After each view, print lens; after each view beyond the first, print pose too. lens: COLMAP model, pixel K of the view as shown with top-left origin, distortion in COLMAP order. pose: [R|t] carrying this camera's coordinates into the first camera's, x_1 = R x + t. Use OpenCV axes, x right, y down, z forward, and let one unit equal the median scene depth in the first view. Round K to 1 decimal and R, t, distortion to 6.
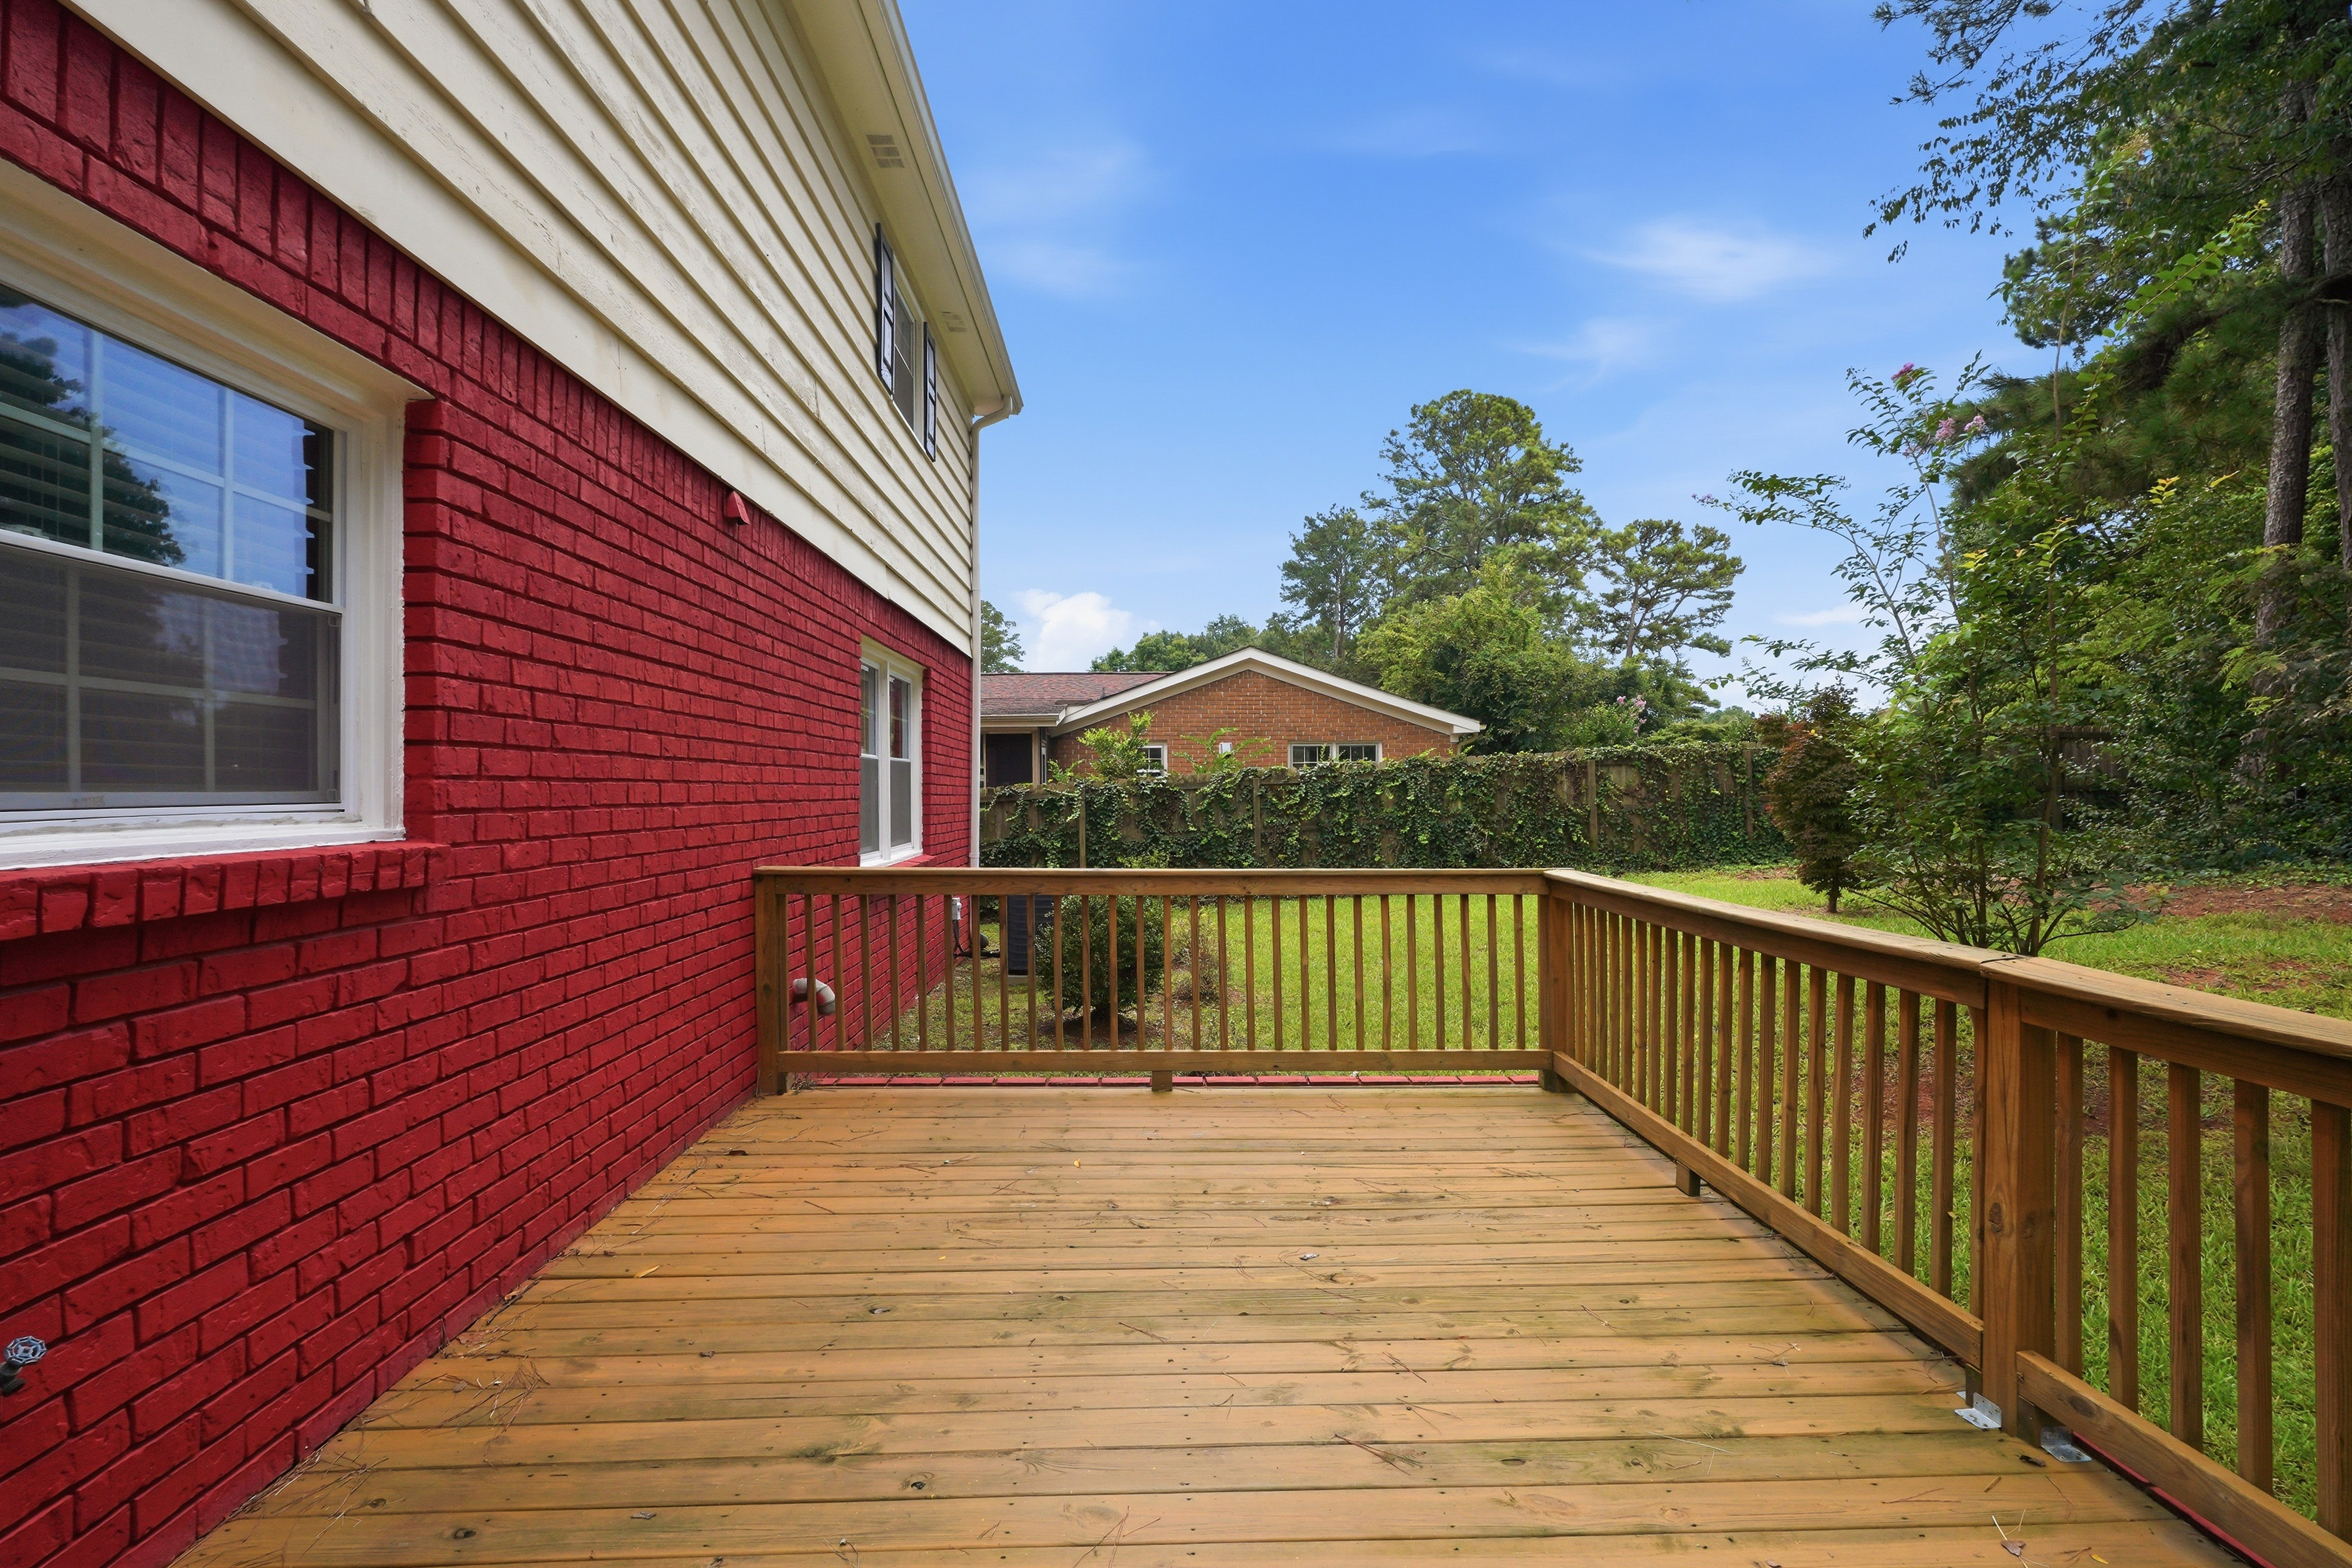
lens RADIAL K [[1050.0, 0, 1176.3], [0, 1050.0, 788.7], [0, 0, 1]] dist [-0.003291, -0.000872]
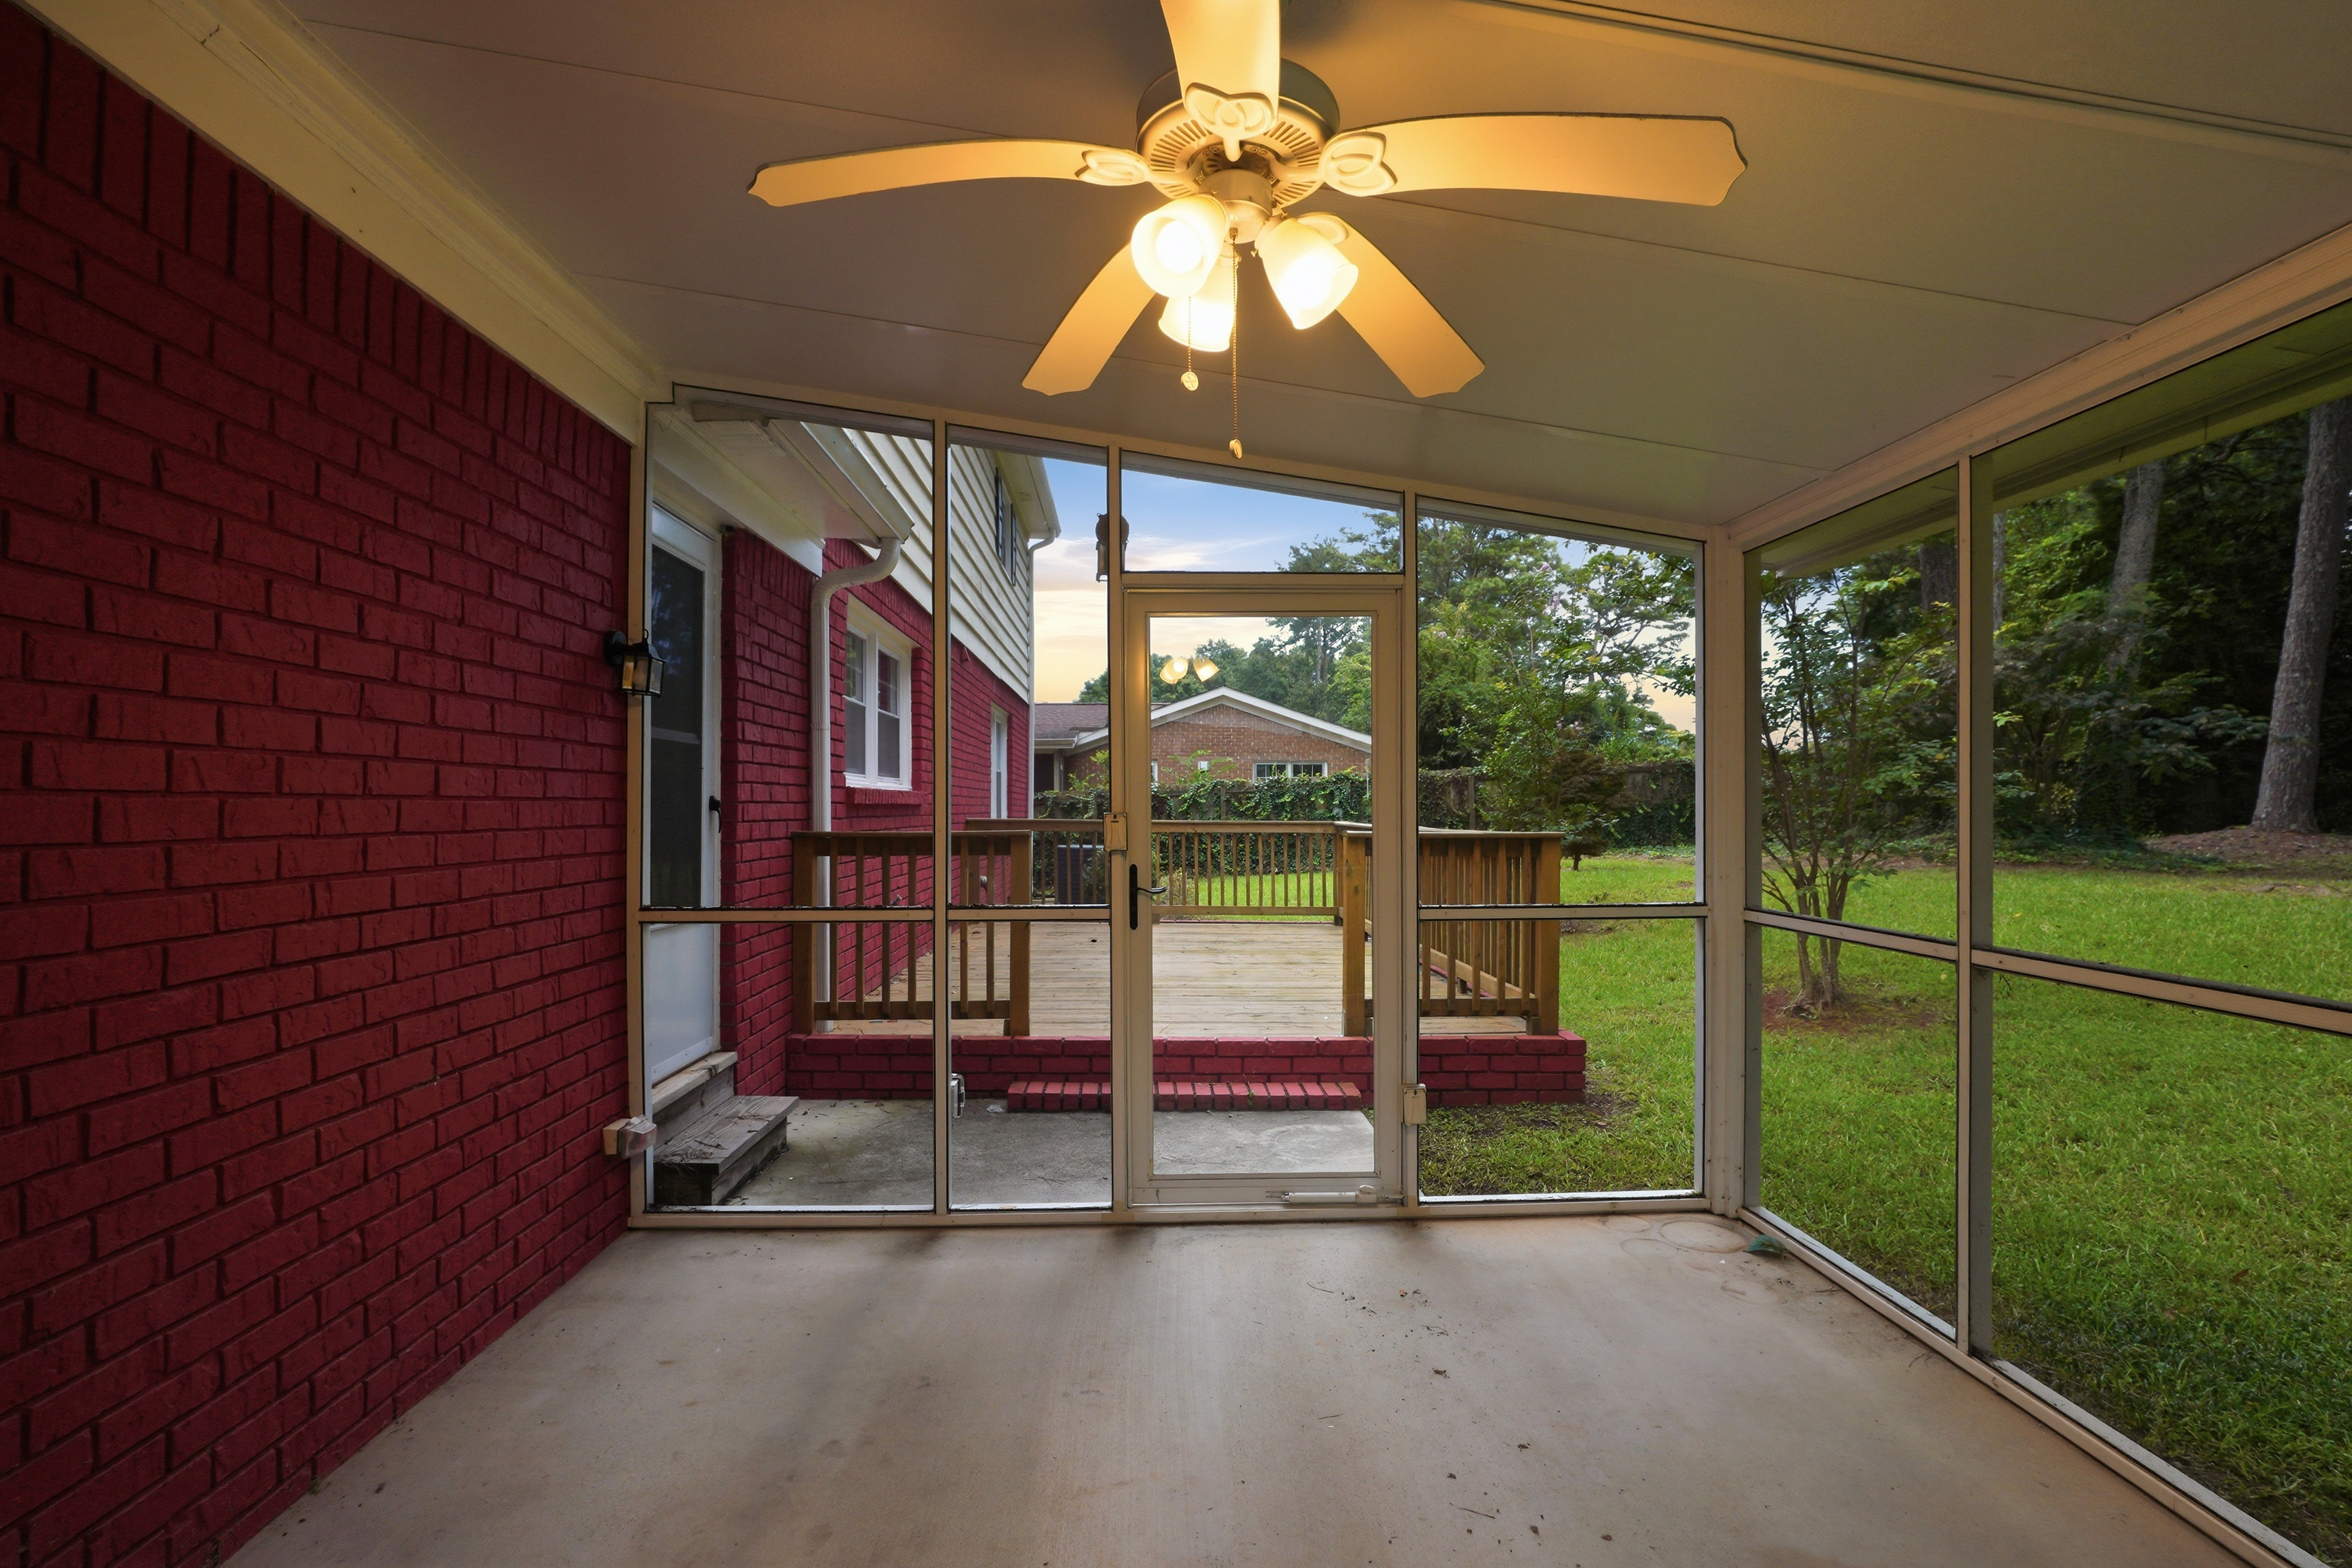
lens RADIAL K [[1050.0, 0, 1179.0], [0, 1050.0, 792.4], [0, 0, 1]] dist [-0.003291, -0.000872]
pose [[0.999907, 0.004767, 0.012747, 0.000635], [-0.004583, 0.999885, -0.014428, 0.006071], [-0.012815, 0.014368, 0.999815, -0.136125]]
